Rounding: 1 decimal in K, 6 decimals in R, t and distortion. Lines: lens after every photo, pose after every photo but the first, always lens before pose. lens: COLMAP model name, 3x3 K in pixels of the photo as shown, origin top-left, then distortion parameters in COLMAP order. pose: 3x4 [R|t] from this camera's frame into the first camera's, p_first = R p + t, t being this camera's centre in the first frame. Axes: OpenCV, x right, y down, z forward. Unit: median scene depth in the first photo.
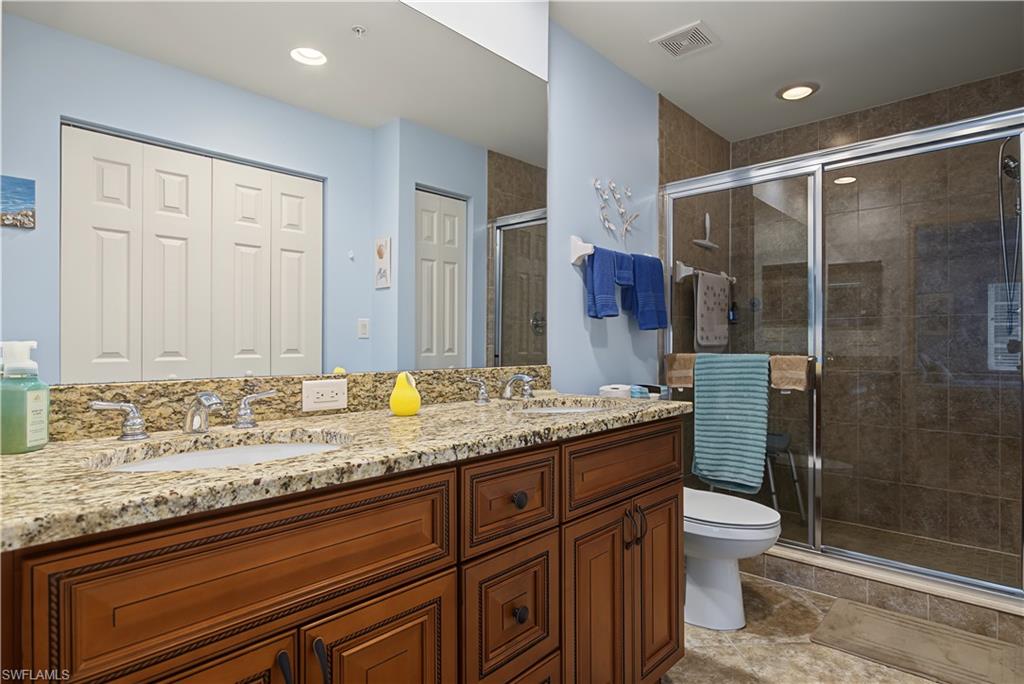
lens RADIAL K [[544.7, 0, 512.0], [0, 544.7, 342.0], [0, 0, 1]] dist [0.001364, 0.000093]
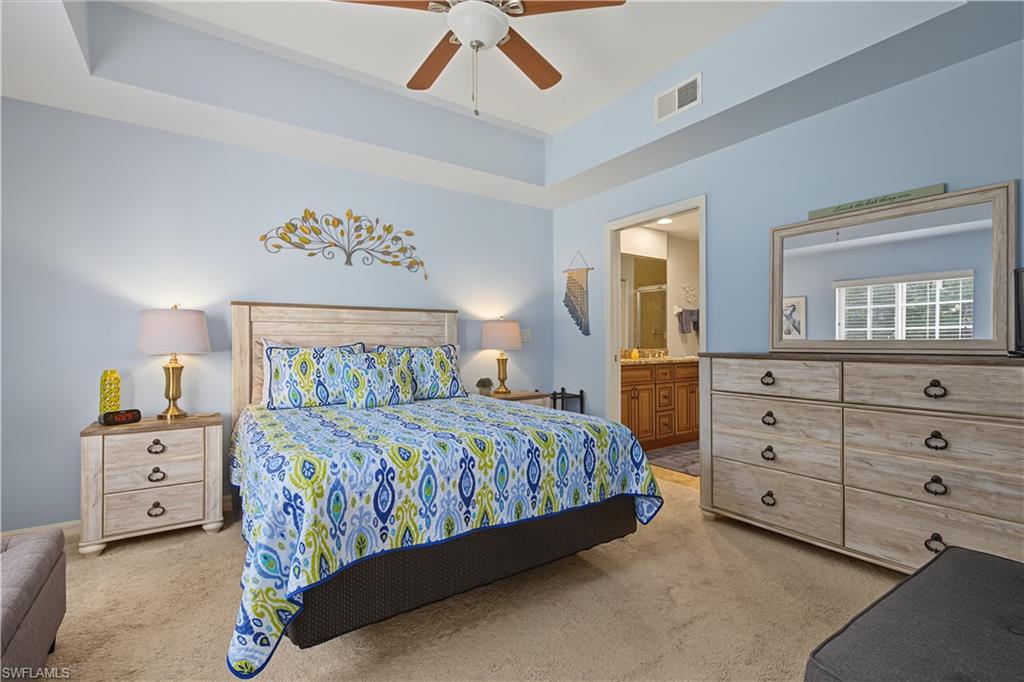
lens RADIAL K [[465.0, 0, 519.3], [0, 465.0, 343.0], [0, 0, 1]] dist [-0.001877, 0.000419]
pose [[0.981227, -0.004959, -0.192791, -0.232811], [0.005089, 0.999987, 0.000179, 0.003125], [0.192788, -0.001156, 0.981240, -1.651630]]
